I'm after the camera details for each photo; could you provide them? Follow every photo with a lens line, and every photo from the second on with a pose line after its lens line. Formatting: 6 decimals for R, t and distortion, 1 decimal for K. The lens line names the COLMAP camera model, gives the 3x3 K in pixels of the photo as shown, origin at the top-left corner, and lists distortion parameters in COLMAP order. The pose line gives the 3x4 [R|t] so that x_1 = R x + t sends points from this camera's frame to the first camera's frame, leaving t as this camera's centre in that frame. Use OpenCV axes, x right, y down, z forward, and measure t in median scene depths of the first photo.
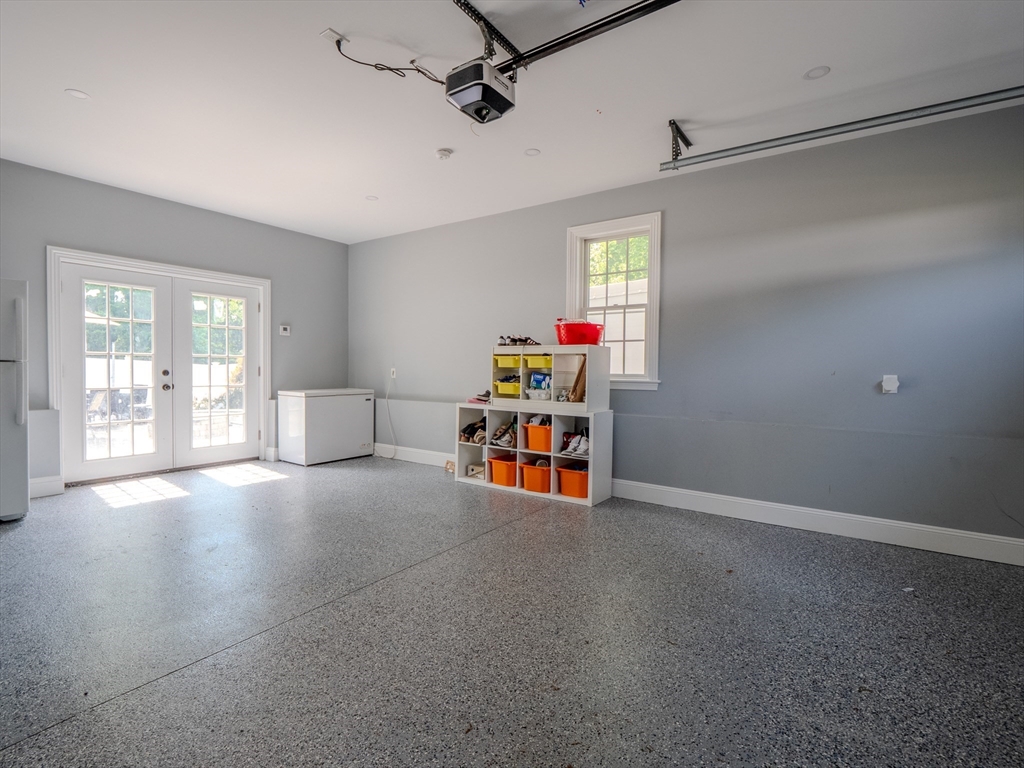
lens RADIAL K [[504.1, 0, 512.8], [0, 504.1, 386.4], [0, 0, 1]] dist [0.004199, -0.000150]
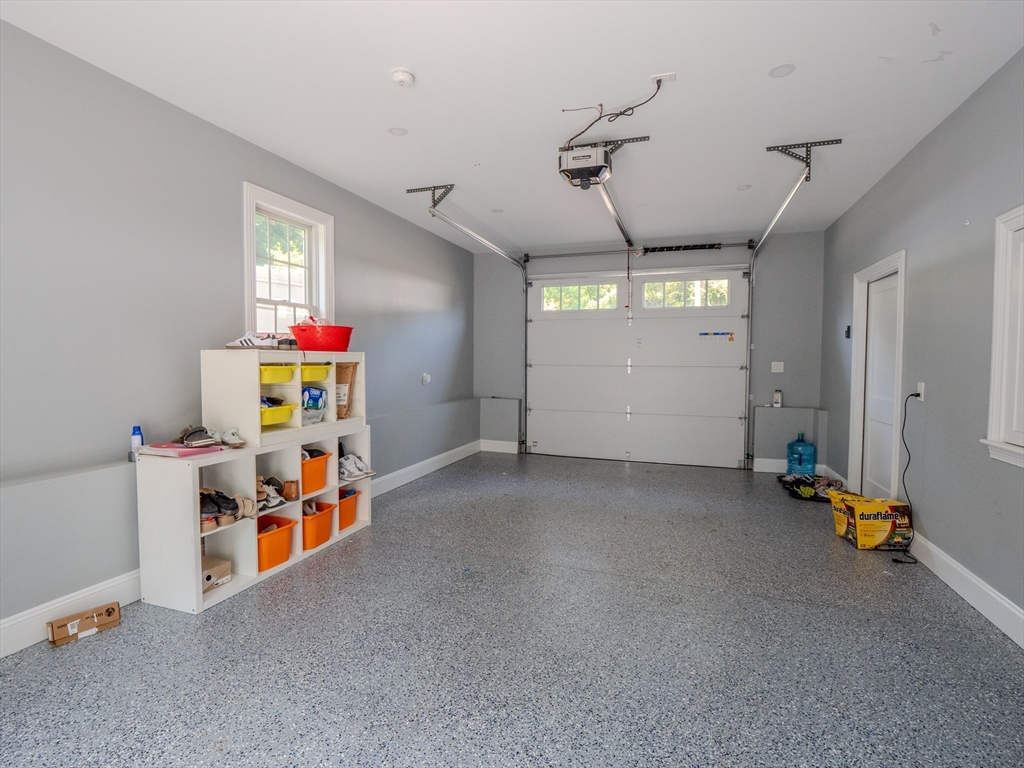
lens RADIAL K [[504.1, 0, 513.2], [0, 504.1, 378.9], [0, 0, 1]] dist [0.004199, -0.000150]
pose [[-0.284622, -0.053839, 0.957127, -0.776157], [0.026100, 0.997616, 0.063878, -0.082593], [-0.958284, 0.043162, -0.282538, 0.959648]]
